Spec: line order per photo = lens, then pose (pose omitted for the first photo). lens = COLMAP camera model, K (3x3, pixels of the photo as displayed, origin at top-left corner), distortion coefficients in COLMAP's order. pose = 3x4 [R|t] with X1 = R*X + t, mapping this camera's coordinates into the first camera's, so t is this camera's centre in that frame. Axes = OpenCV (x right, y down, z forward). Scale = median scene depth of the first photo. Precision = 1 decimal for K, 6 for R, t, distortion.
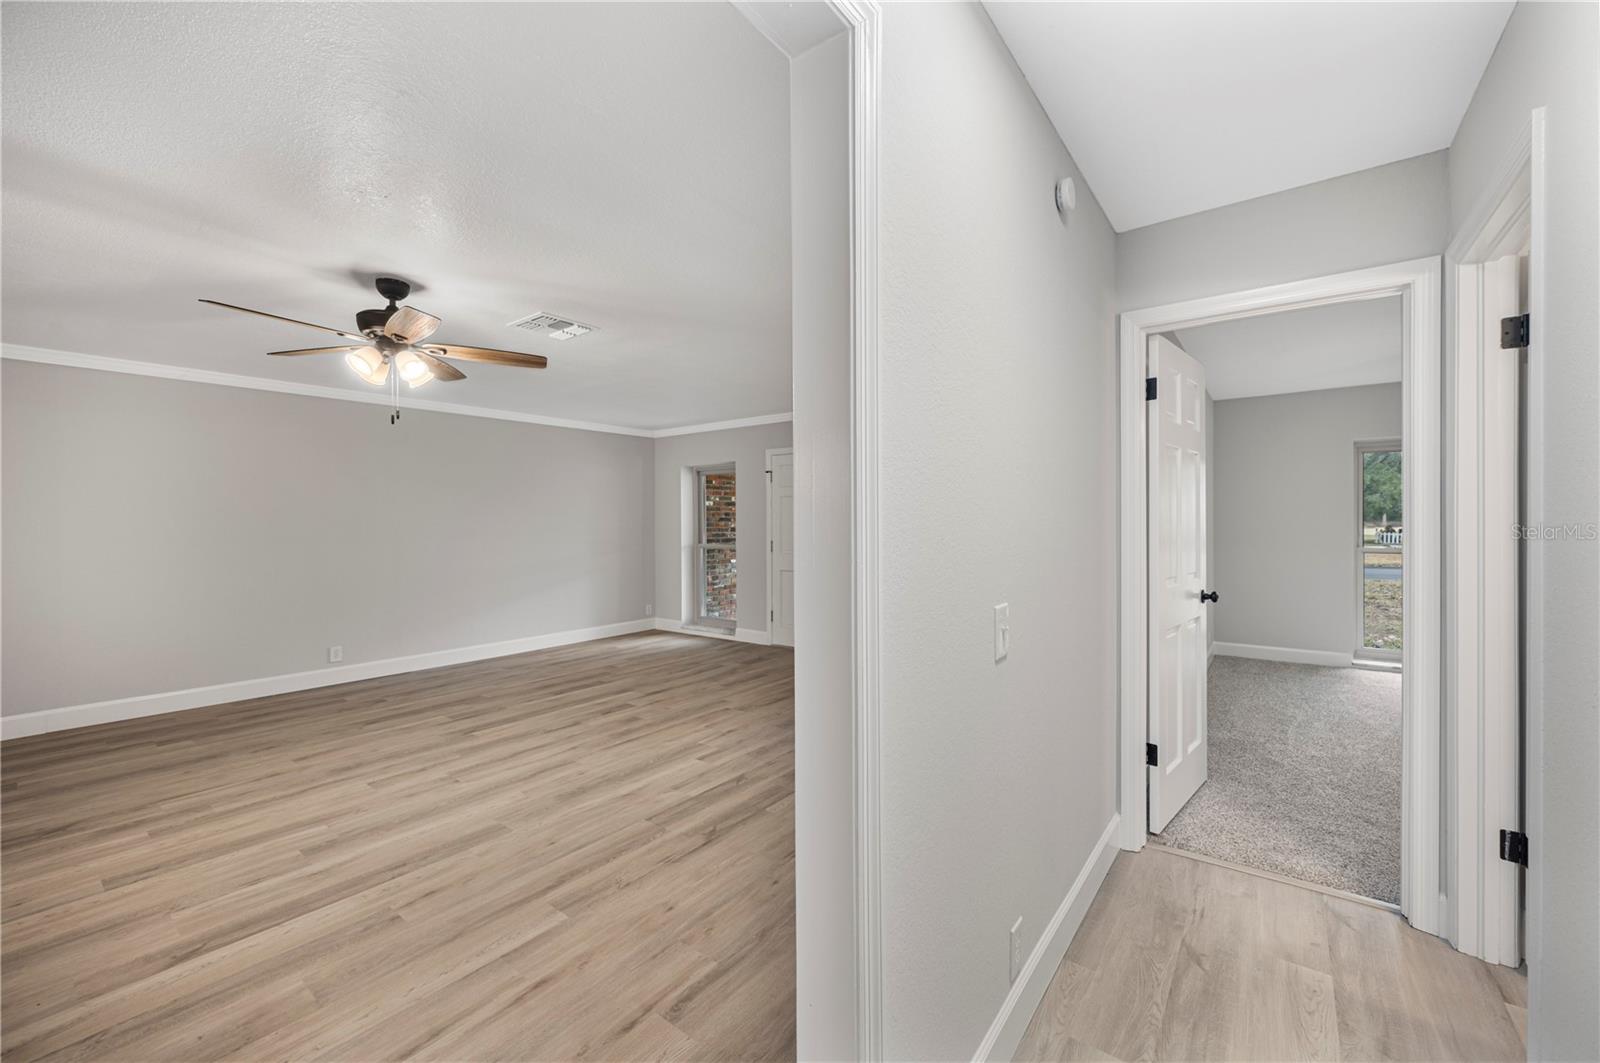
lens RADIAL K [[636.2, 0, 787.7], [0, 636.2, 528.7], [0, 0, 1]] dist [0.003398, -0.000230]
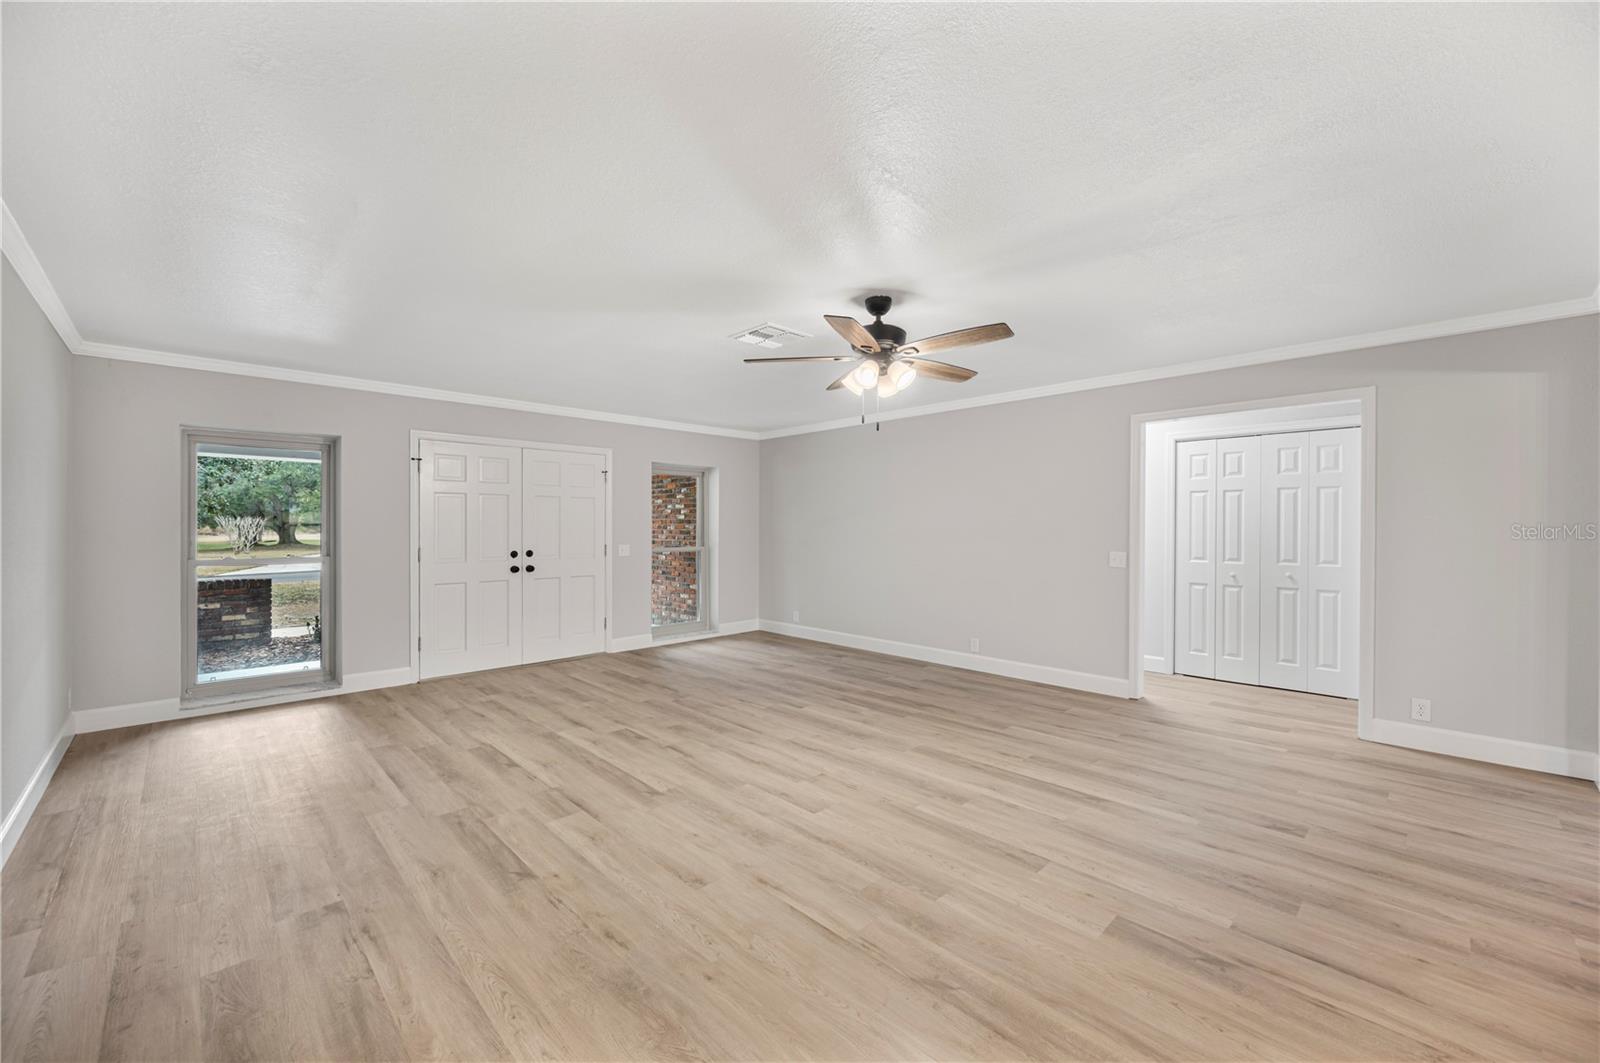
lens RADIAL K [[636.2, 0, 806.2], [0, 636.2, 527.2], [0, 0, 1]] dist [0.003398, -0.000230]
pose [[0.129492, 0.007041, 0.991555, -1.413854], [0.005824, 0.999952, -0.007862, 0.005660], [-0.991563, 0.006793, 0.129445, 0.816653]]
